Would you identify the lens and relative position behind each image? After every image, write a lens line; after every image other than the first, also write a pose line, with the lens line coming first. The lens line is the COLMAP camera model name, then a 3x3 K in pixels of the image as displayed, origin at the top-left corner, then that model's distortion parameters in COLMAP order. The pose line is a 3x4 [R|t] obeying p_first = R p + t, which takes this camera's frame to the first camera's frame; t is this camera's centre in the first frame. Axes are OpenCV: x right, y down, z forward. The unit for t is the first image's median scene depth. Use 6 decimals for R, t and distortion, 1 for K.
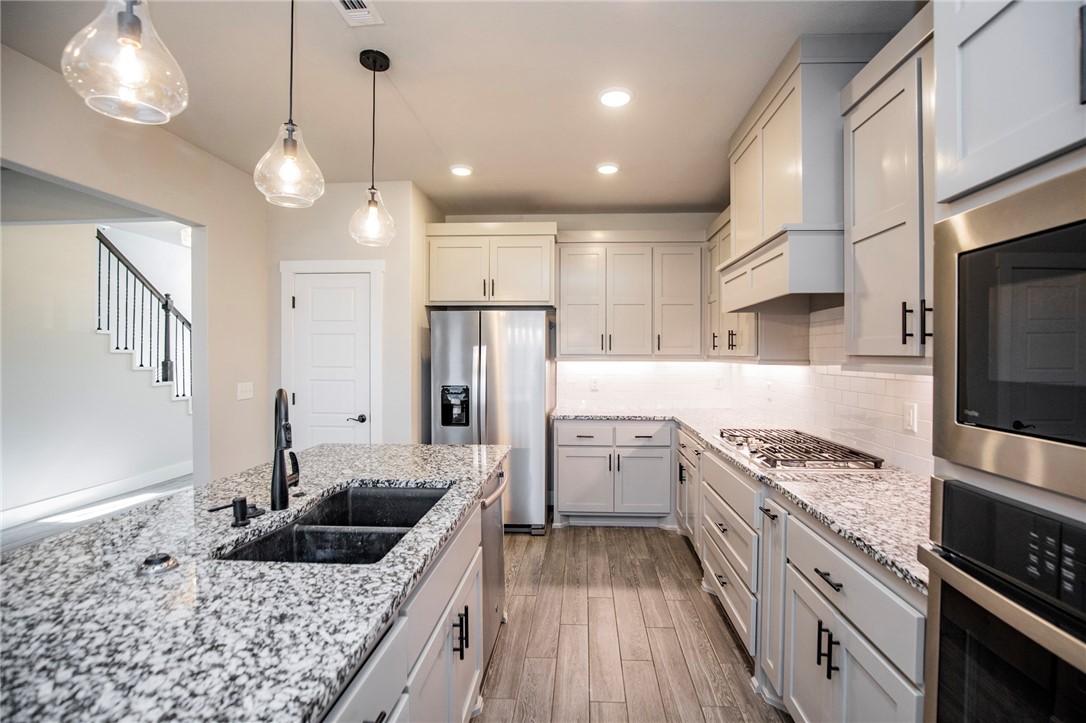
lens RADIAL K [[507.0, 0, 559.3], [0, 507.0, 356.5], [0, 0, 1]] dist [-0.031429, 0.005455]
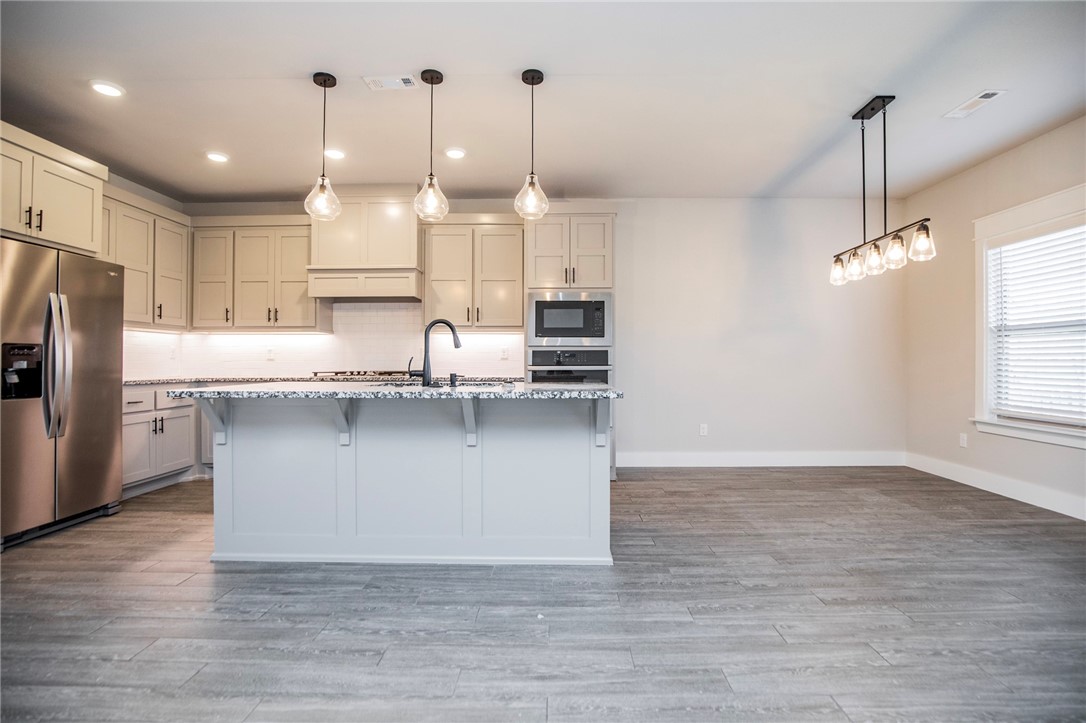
lens RADIAL K [[507.0, 0, 556.0], [0, 507.0, 361.2], [0, 0, 1]] dist [-0.031429, 0.005455]
pose [[-0.049201, 0.000074, 0.998789, -0.941230], [0.006444, 0.999979, 0.000243, 0.085963], [-0.998768, 0.006448, -0.049201, 0.250599]]
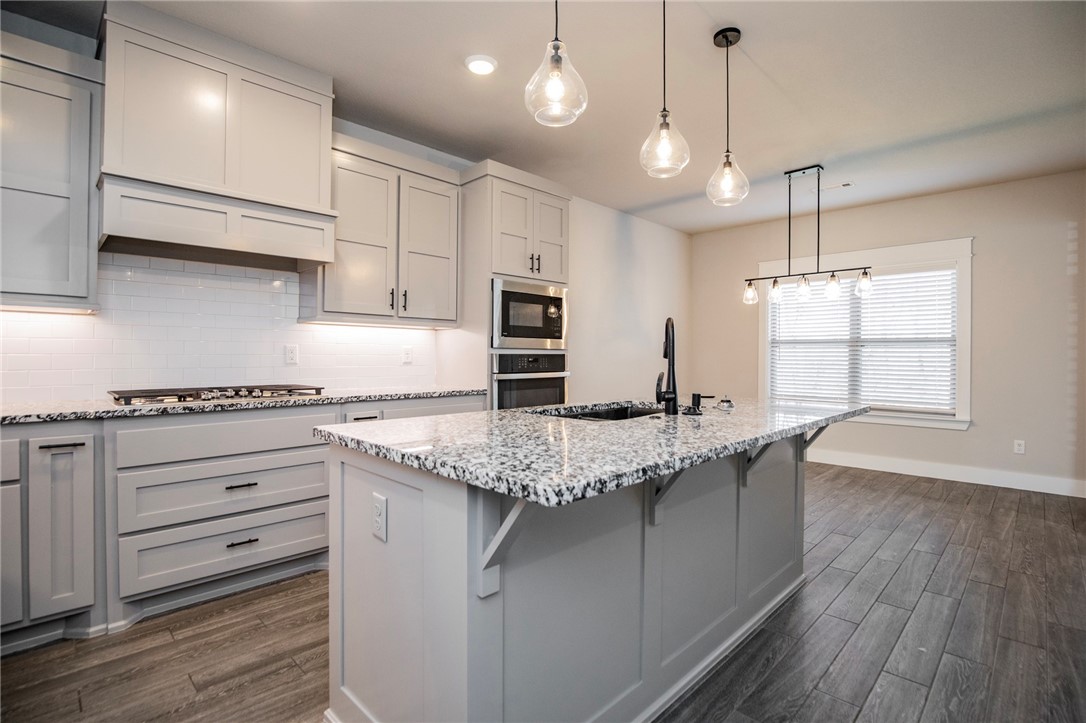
lens RADIAL K [[507.0, 0, 552.3], [0, 507.0, 360.7], [0, 0, 1]] dist [-0.031429, 0.005455]
pose [[-0.751807, -0.008637, 0.659326, -0.457295], [-0.000710, 0.999924, 0.012288, 0.063056], [-0.659382, 0.008770, -0.751757, 0.844108]]
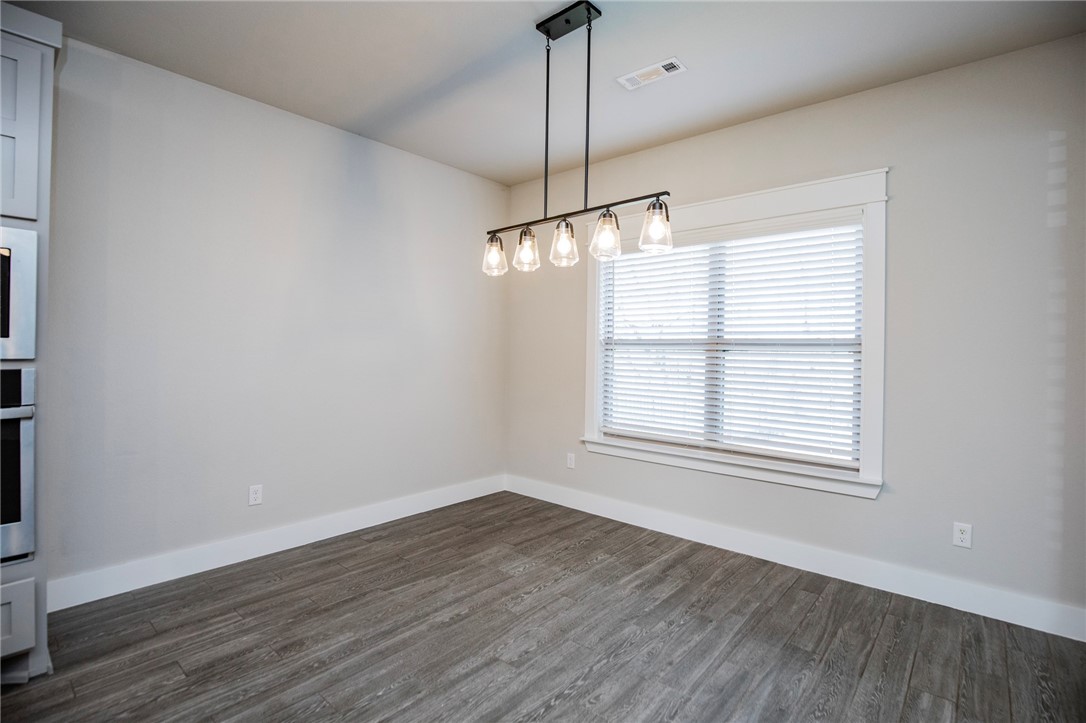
lens RADIAL K [[507.0, 0, 549.8], [0, 507.0, 351.9], [0, 0, 1]] dist [-0.031429, 0.005455]
pose [[-0.792973, -0.011861, 0.609141, -0.480114], [-0.009446, 0.999930, 0.007174, 0.038307], [-0.609183, -0.000065, -0.793030, 0.141284]]
